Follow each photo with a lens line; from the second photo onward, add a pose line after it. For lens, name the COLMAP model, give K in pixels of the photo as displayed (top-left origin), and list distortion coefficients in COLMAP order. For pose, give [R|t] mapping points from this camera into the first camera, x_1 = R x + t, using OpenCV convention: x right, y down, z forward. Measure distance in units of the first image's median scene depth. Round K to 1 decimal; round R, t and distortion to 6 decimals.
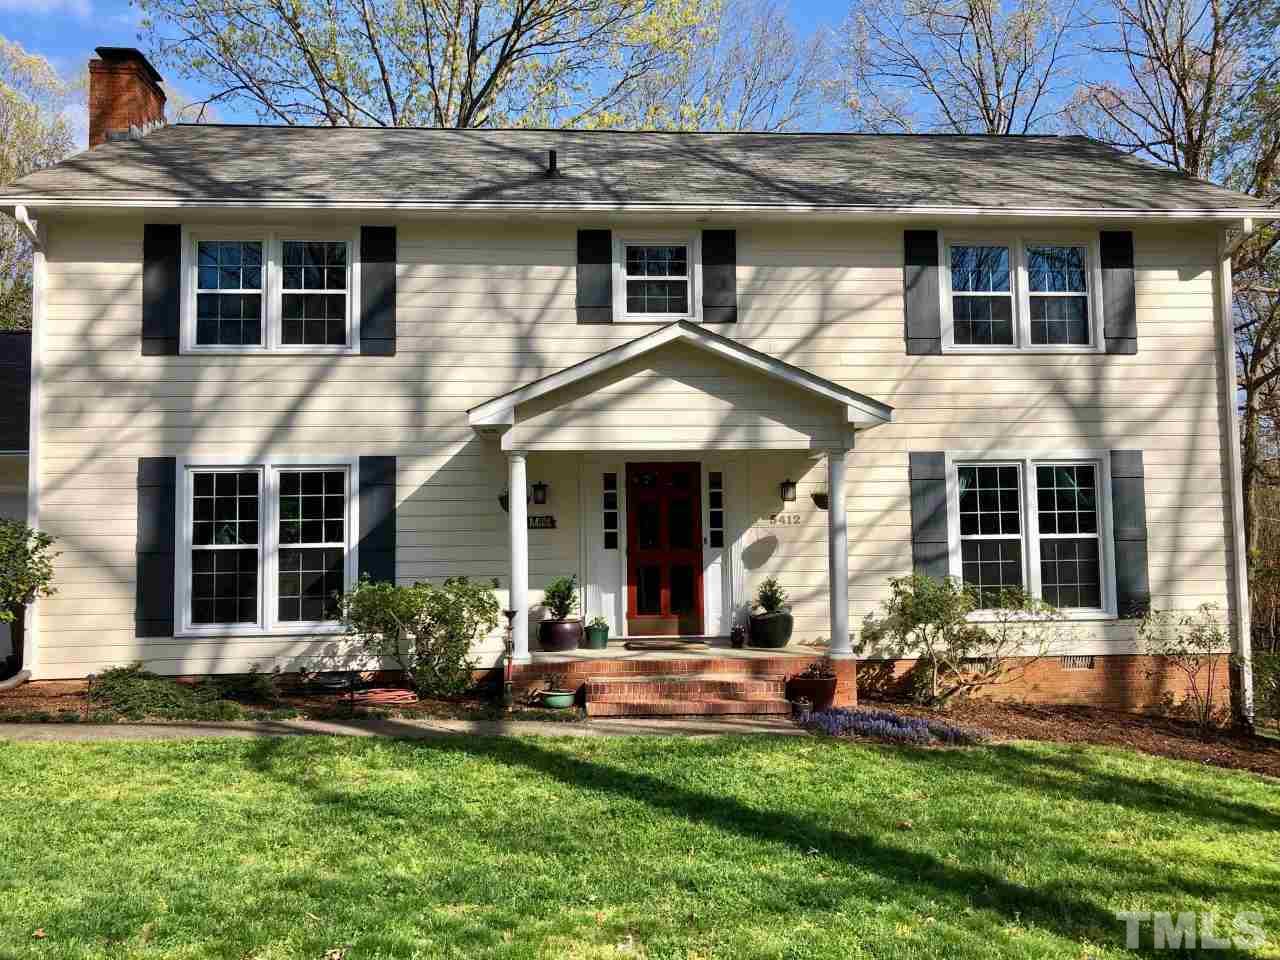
lens RADIAL K [[1039.2, 0, 640.0], [0, 1039.2, 480.0], [0, 0, 1]] dist [0.089556, -0.138757]
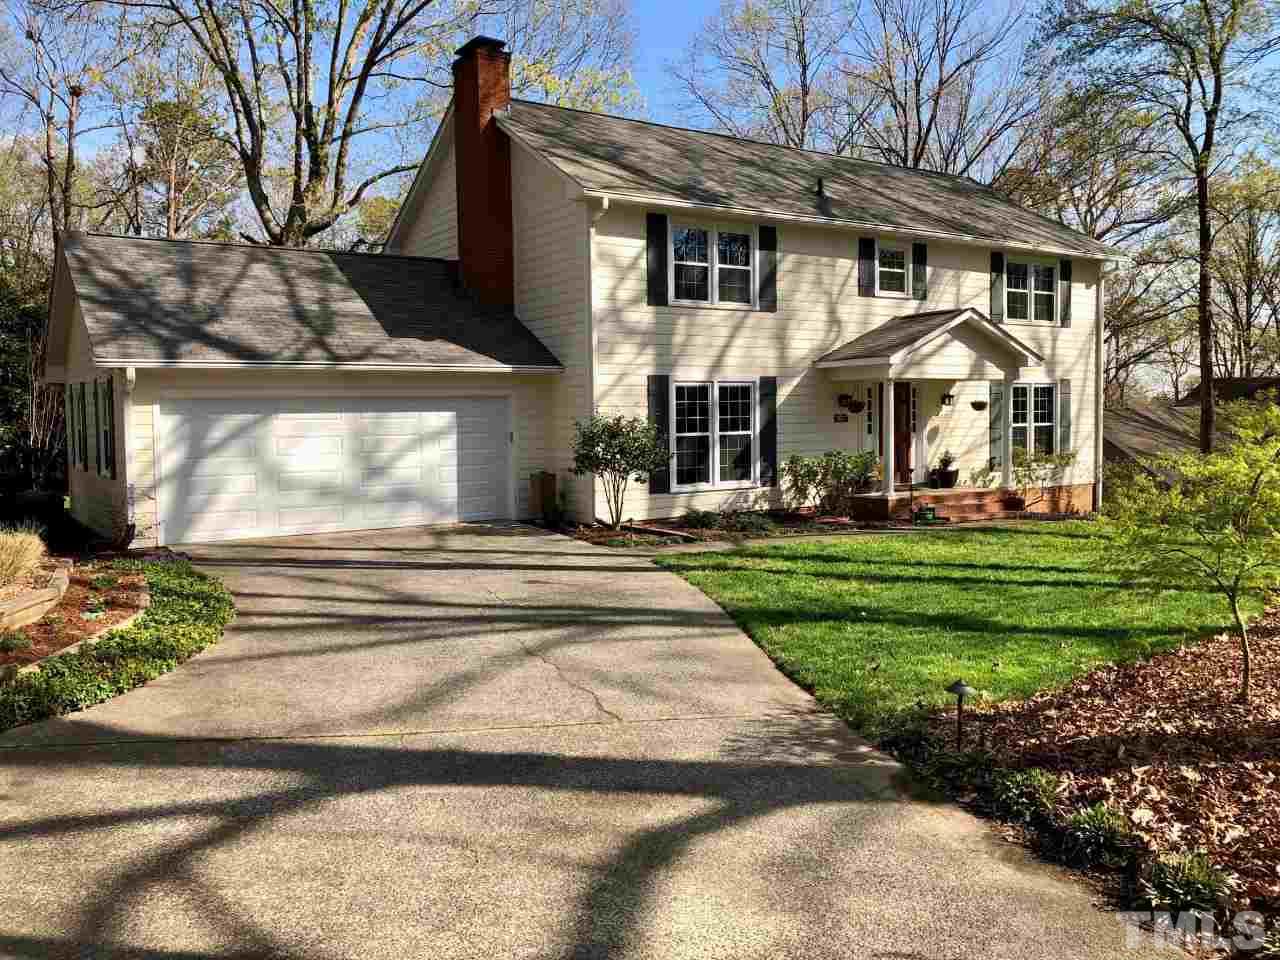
lens RADIAL K [[1039.2, 0, 640.0], [0, 1039.2, 480.0], [0, 0, 1]] dist [0.089556, -0.138757]
pose [[0.885325, 0.010508, -0.464854, 0.293734], [0.040092, 0.994296, 0.098832, -0.028590], [0.463241, -0.106135, 0.879854, -0.462772]]
